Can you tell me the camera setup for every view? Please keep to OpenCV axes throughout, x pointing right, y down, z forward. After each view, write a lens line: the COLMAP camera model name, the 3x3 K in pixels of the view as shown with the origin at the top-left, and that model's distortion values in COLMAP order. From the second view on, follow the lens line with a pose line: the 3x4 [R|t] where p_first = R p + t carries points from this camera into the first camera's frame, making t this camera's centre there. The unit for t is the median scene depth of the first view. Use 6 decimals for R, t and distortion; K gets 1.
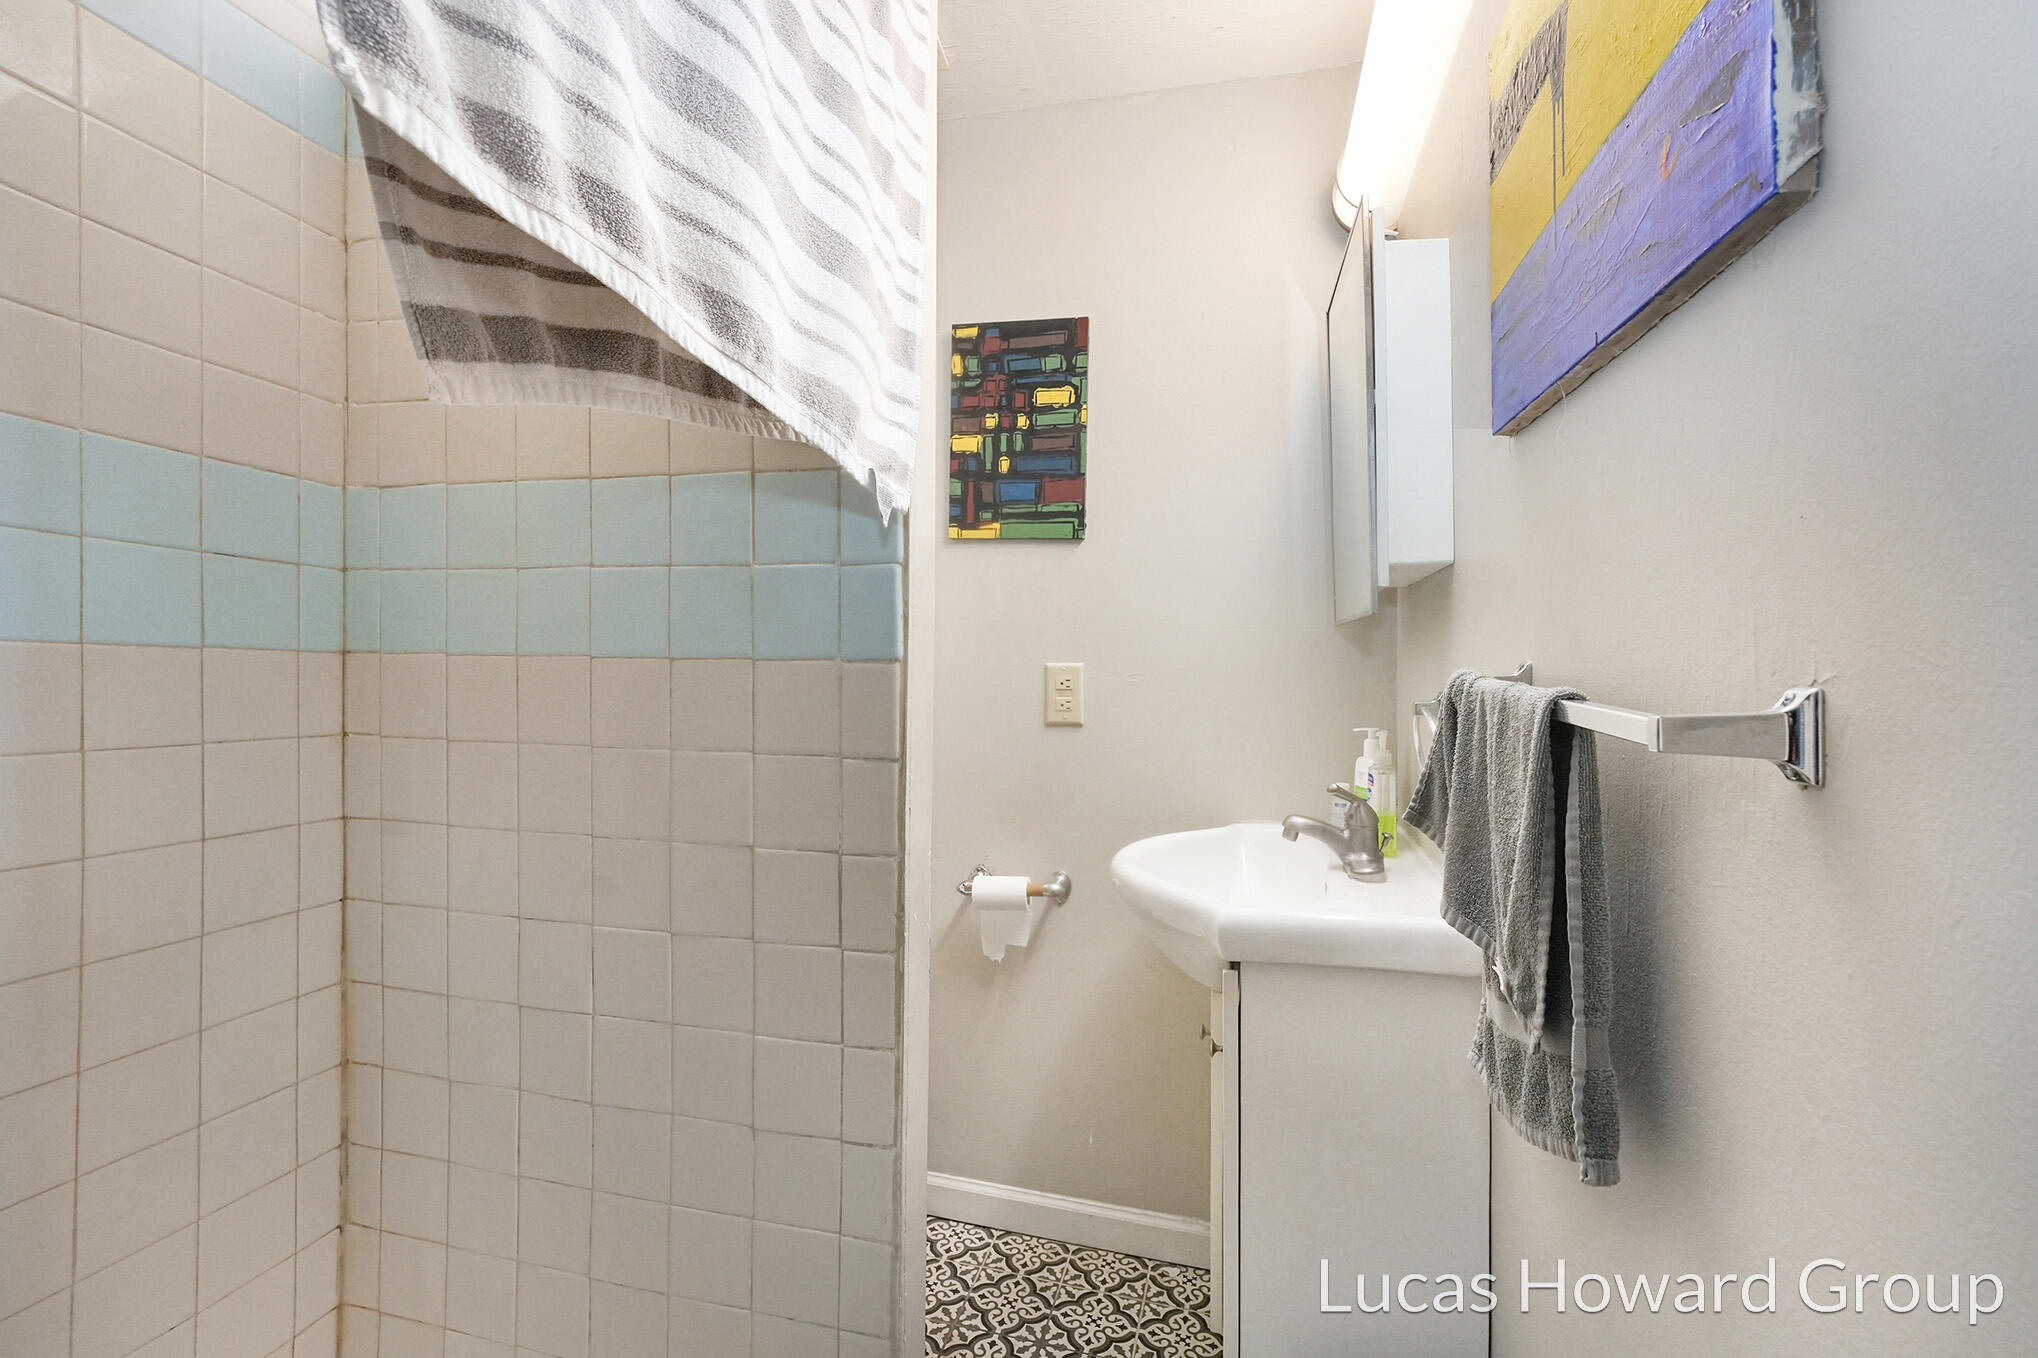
lens RADIAL K [[869.1, 0, 1013.2], [0, 869.1, 669.0], [0, 0, 1]] dist [-0.019573, -0.000035]
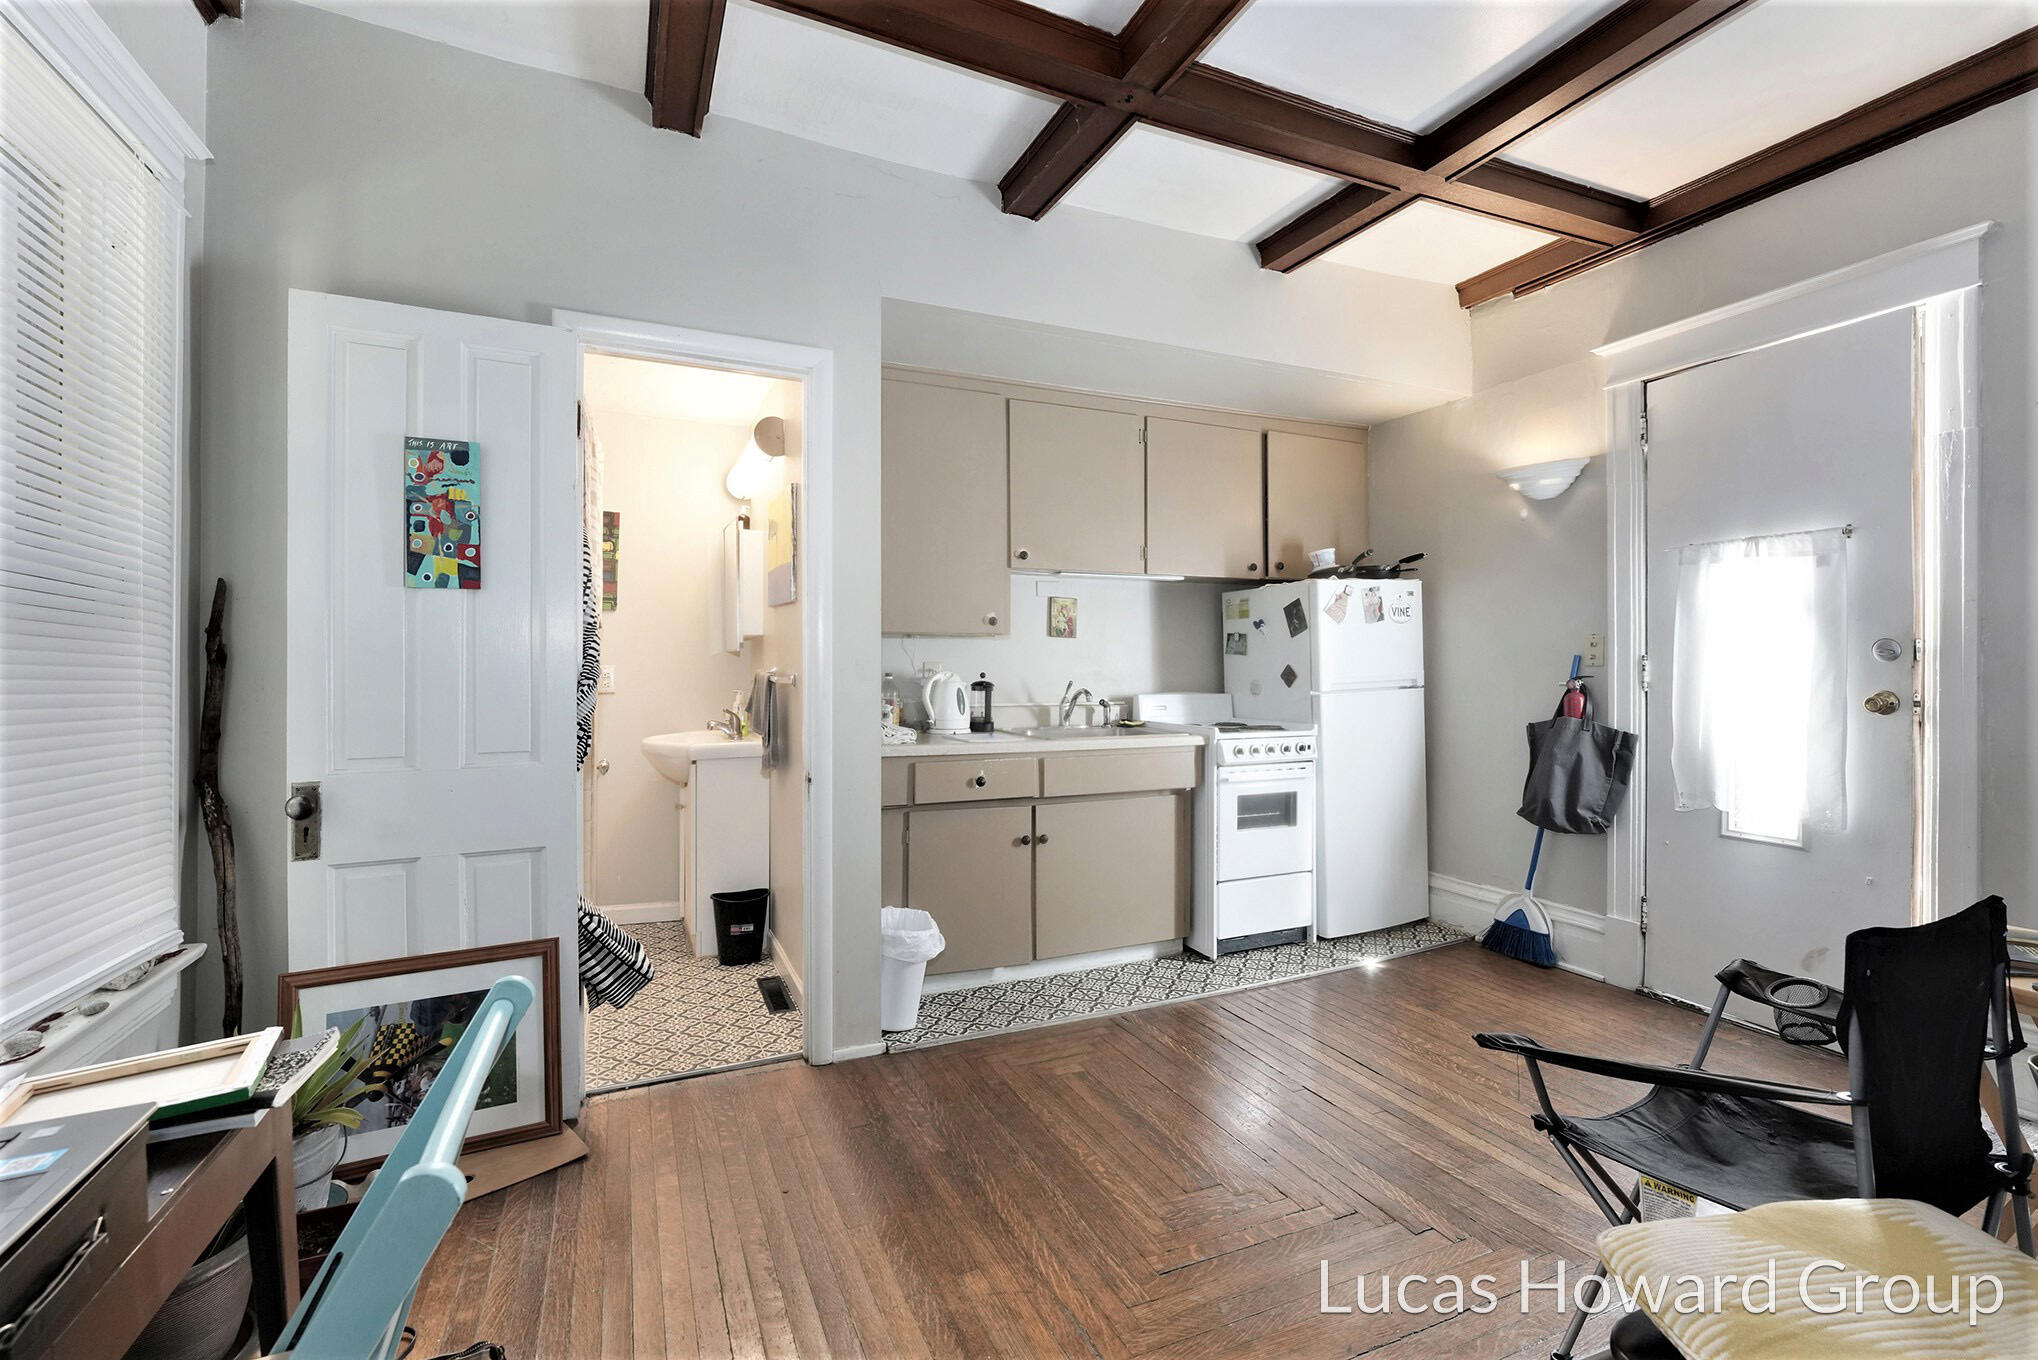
lens RADIAL K [[869.1, 0, 1013.2], [0, 869.1, 670.0], [0, 0, 1]] dist [-0.019573, -0.000035]
pose [[0.788772, -0.005927, 0.614658, -0.668222], [-0.001301, 0.999935, 0.011312, -0.028145], [-0.614685, -0.009722, 0.788713, -1.927078]]
